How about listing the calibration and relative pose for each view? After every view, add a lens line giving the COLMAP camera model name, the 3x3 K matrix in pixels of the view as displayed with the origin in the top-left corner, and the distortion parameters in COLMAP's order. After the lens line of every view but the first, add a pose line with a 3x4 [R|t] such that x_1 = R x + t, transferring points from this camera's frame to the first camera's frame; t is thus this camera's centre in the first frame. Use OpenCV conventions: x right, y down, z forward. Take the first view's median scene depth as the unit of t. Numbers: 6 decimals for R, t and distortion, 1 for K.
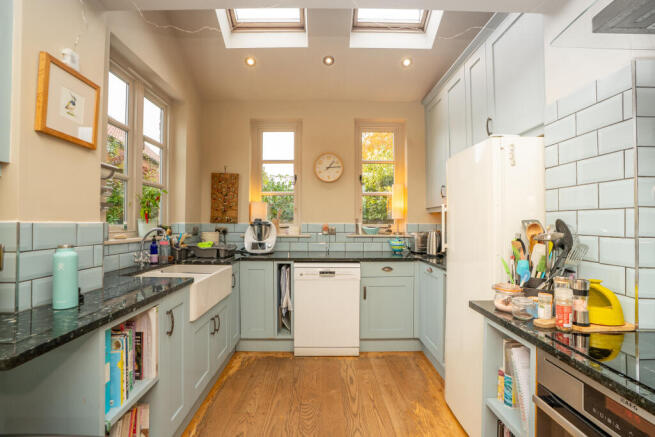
lens RADIAL K [[308.3, 0, 327.5], [0, 308.3, 218.5], [0, 0, 1]] dist [-0.025522, 0.001330]
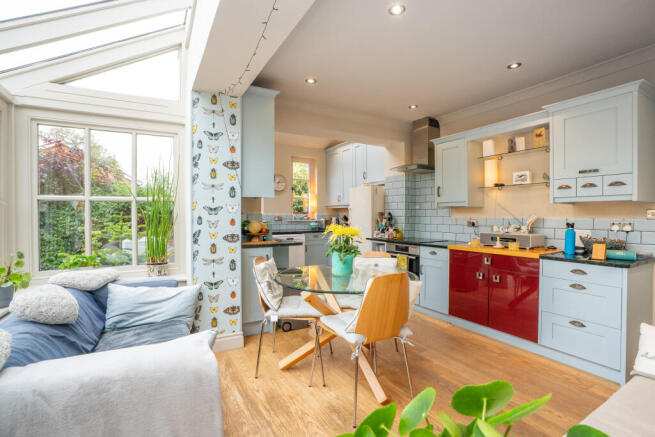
lens RADIAL K [[308.3, 0, 327.5], [0, 308.3, 218.5], [0, 0, 1]] dist [-0.025522, 0.001330]
pose [[0.874531, -0.014066, 0.484765, -0.692911], [0.001467, 0.999651, 0.026361, -0.006501], [-0.484967, -0.022342, 0.874247, -0.772165]]
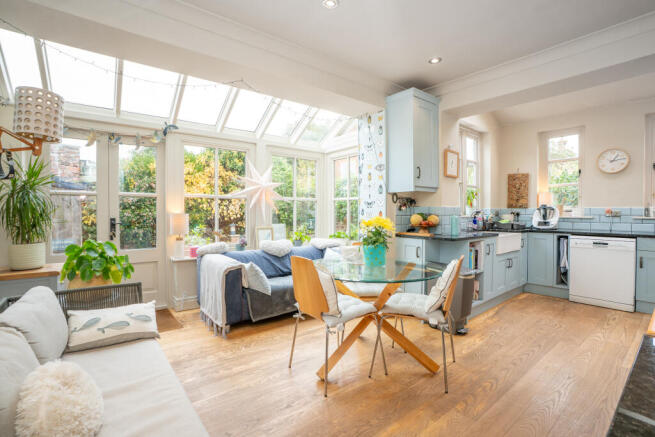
lens RADIAL K [[308.3, 0, 327.5], [0, 308.3, 218.5], [0, 0, 1]] dist [-0.025522, 0.001330]
pose [[0.624268, 0.013197, -0.781099, 0.264462], [0.015322, 0.999458, 0.029132, 0.009045], [0.781060, -0.030155, 0.623728, -0.690629]]
